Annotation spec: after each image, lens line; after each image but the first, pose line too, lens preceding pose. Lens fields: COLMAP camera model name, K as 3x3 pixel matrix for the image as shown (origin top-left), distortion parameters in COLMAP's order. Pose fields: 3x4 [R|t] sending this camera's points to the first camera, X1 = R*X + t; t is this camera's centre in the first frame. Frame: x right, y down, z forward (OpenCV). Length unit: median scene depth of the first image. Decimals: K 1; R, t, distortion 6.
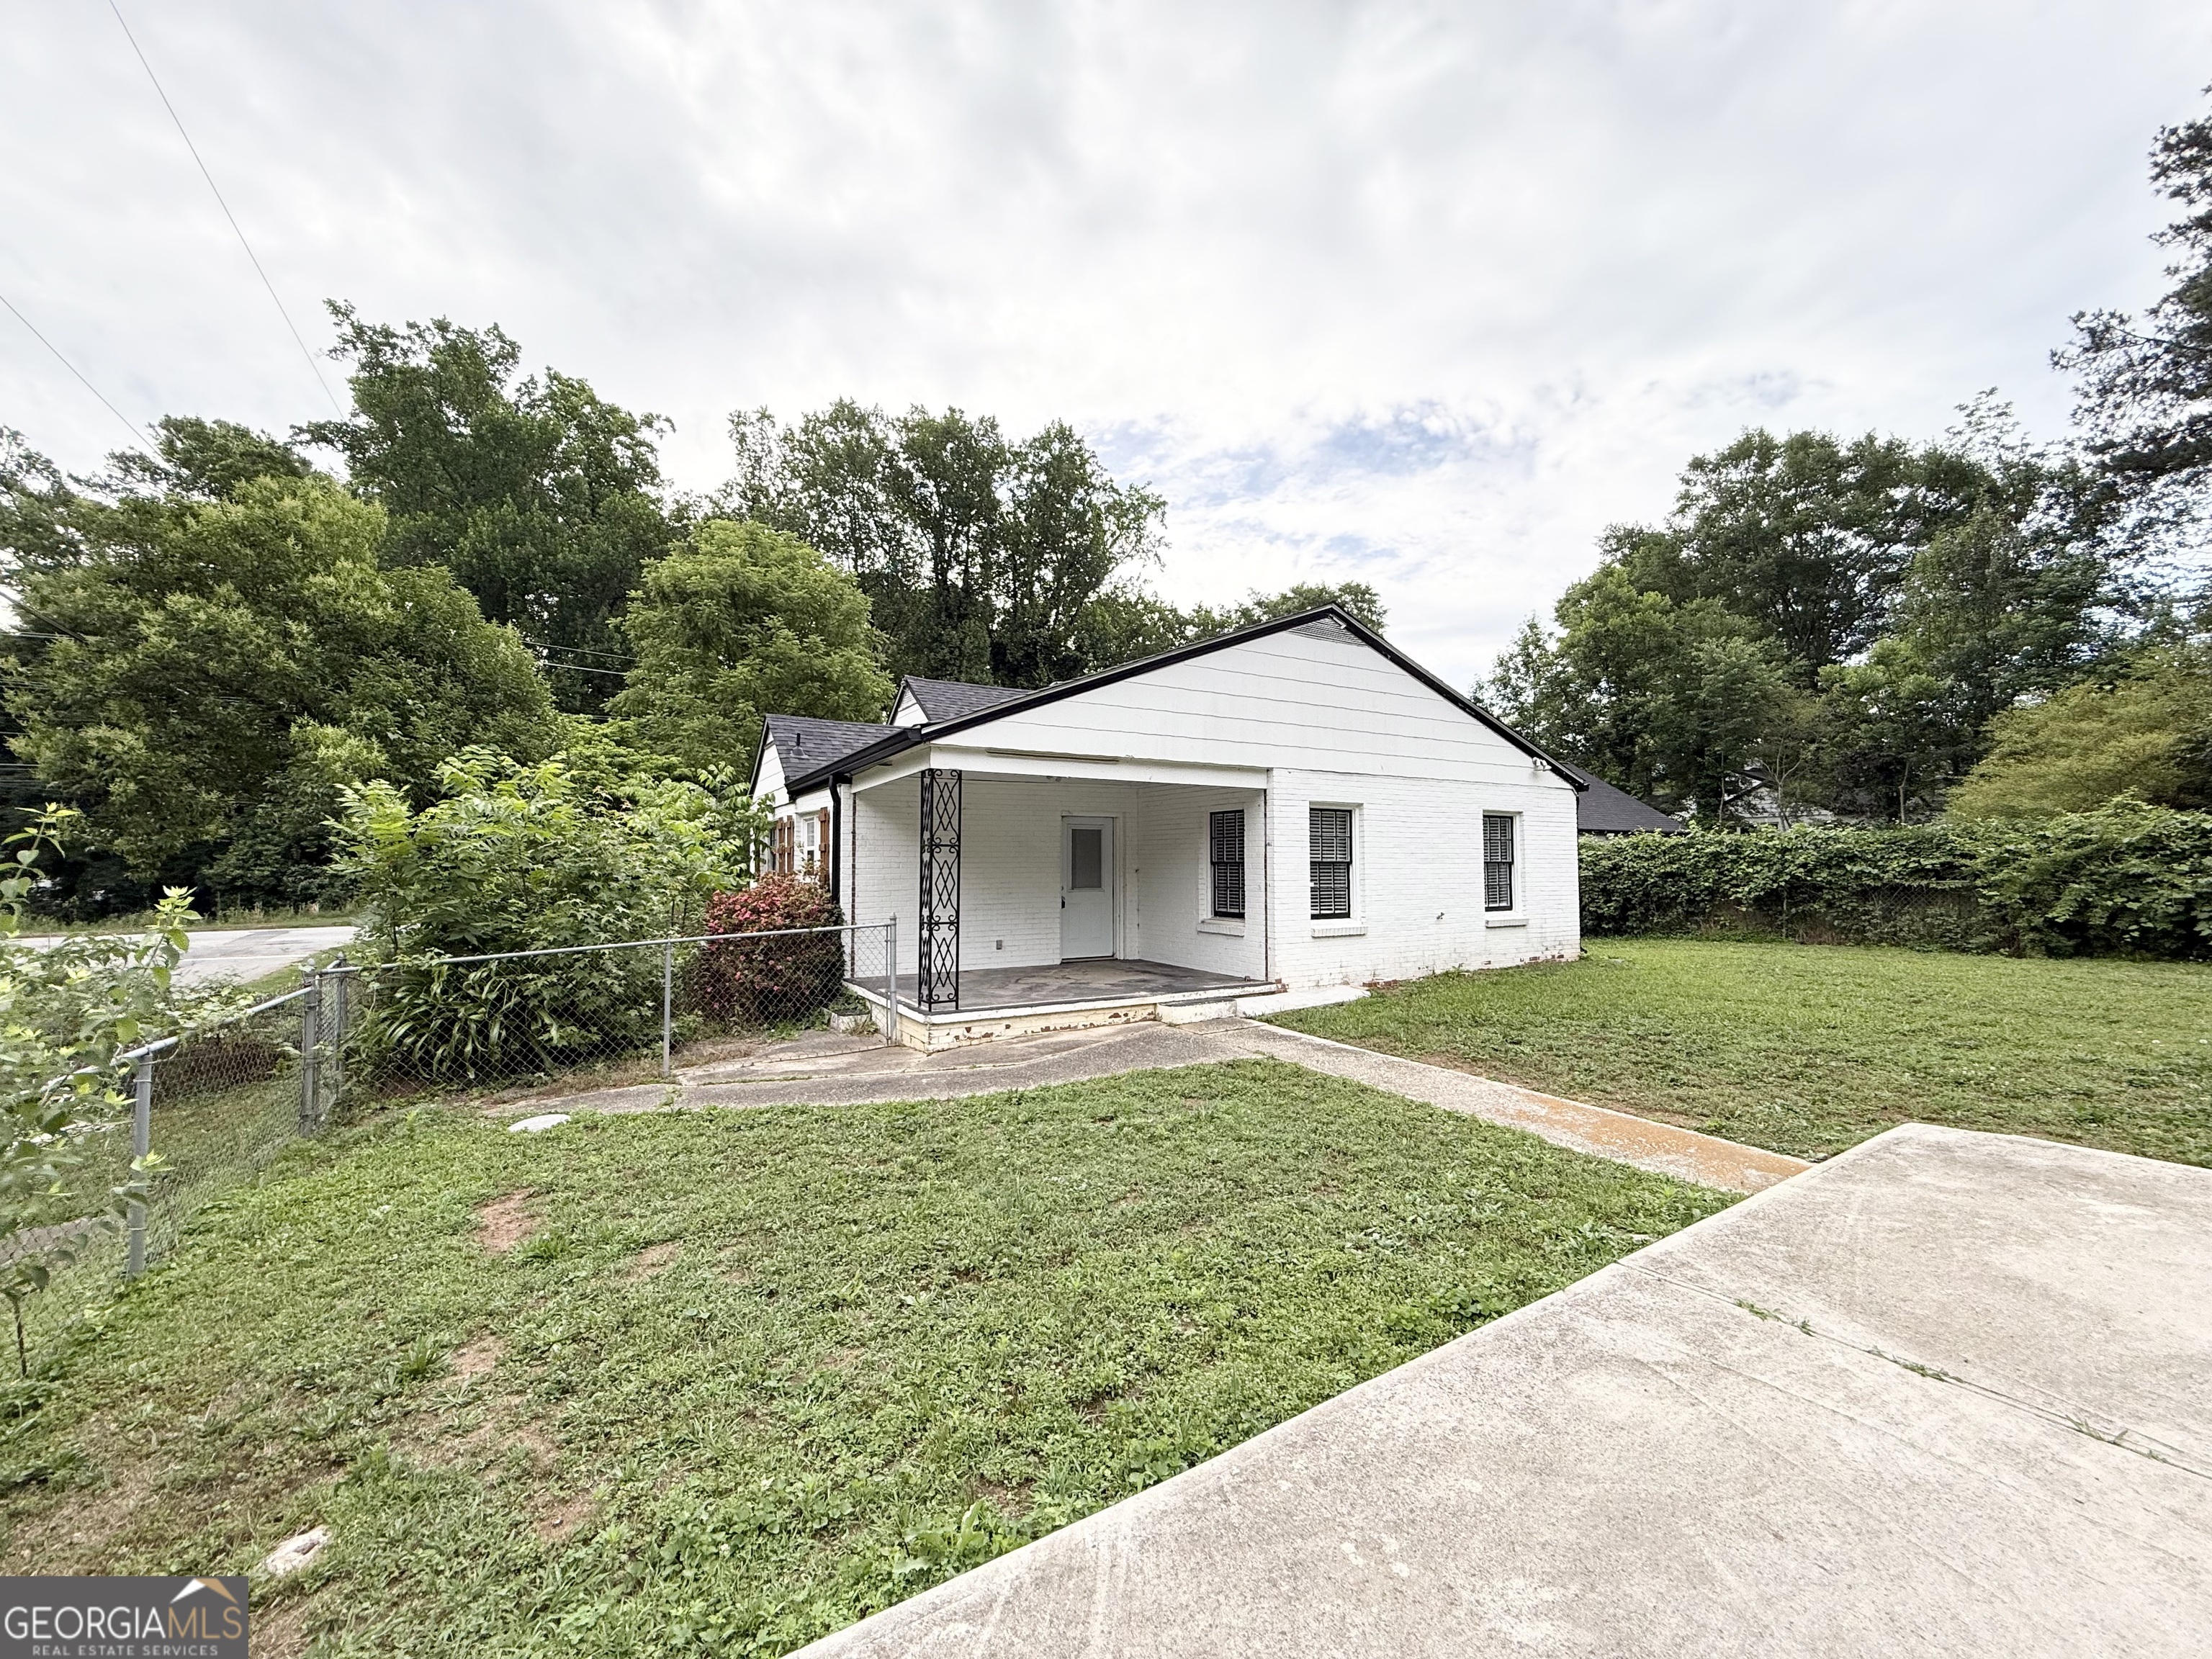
lens RADIAL K [[880.1, 0, 1100.1], [0, 880.1, 825.0], [0, 0, 1]] dist [-0.000015, 0.000294]
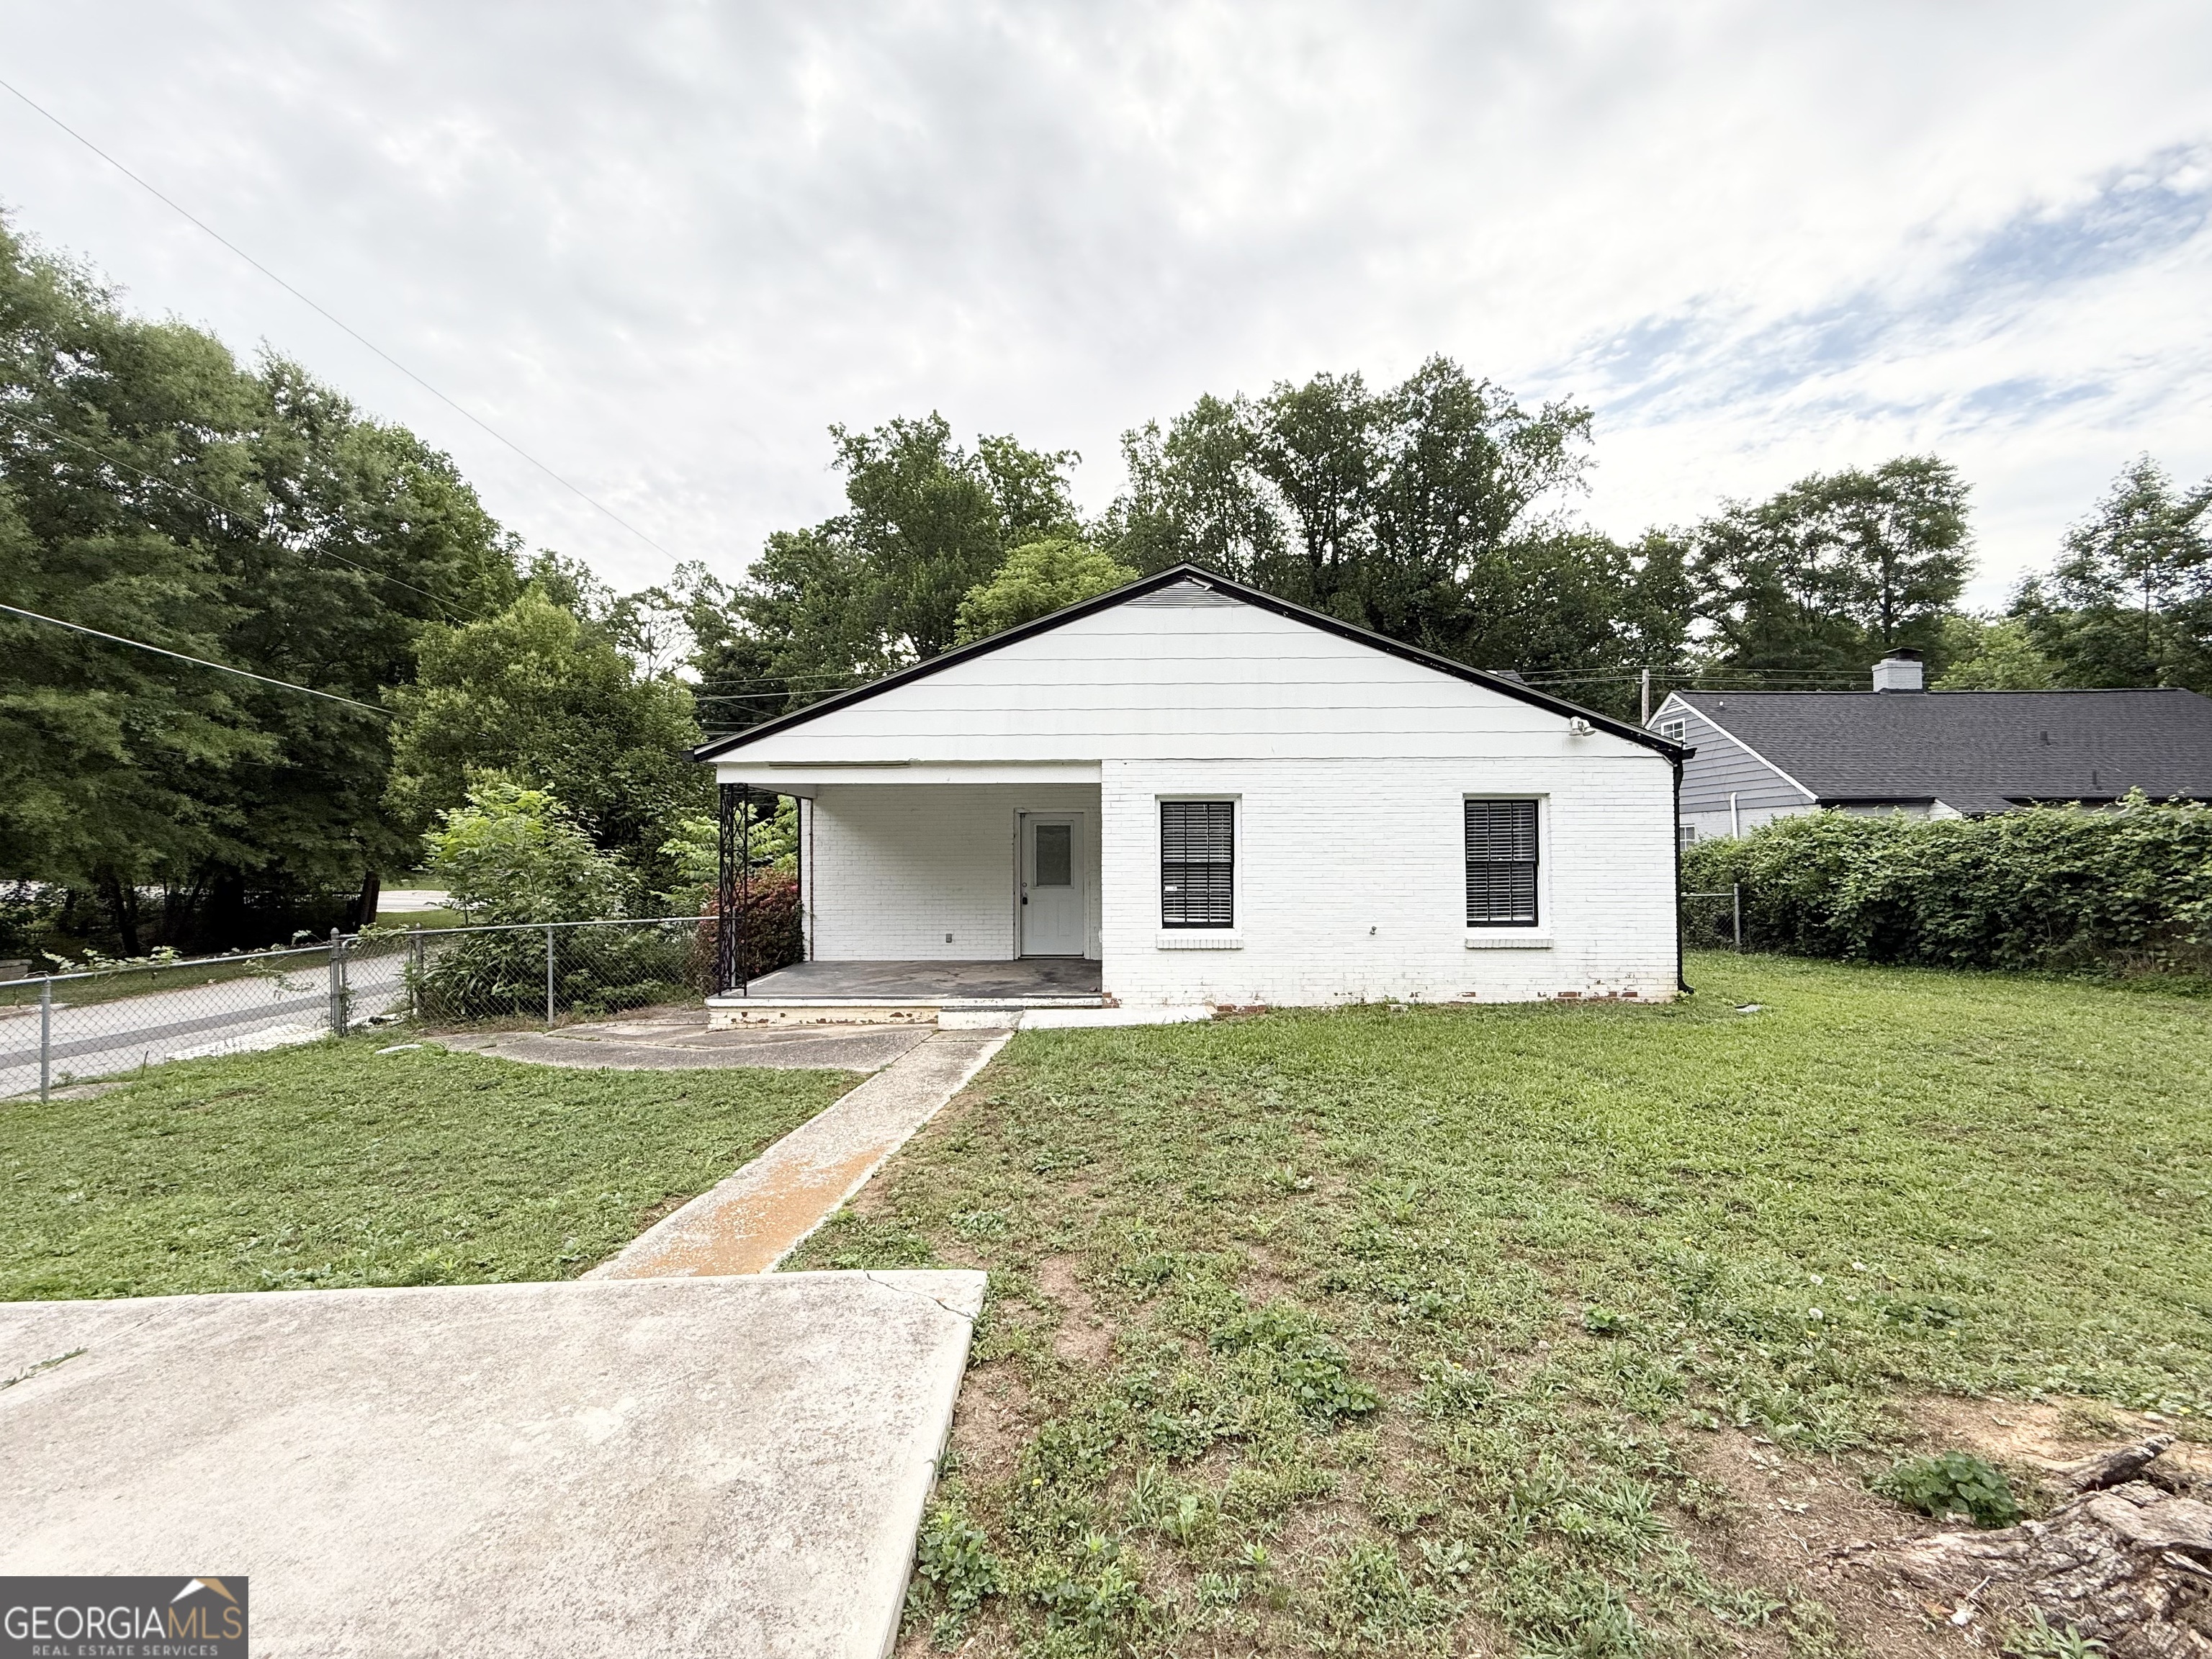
lens RADIAL K [[880.1, 0, 1100.1], [0, 880.1, 825.0], [0, 0, 1]] dist [-0.000015, 0.000294]
pose [[0.858235, -0.014224, -0.513060, 0.148545], [0.026007, 0.999537, 0.015794, -0.002766], [0.512597, -0.026898, 0.858208, 0.049588]]
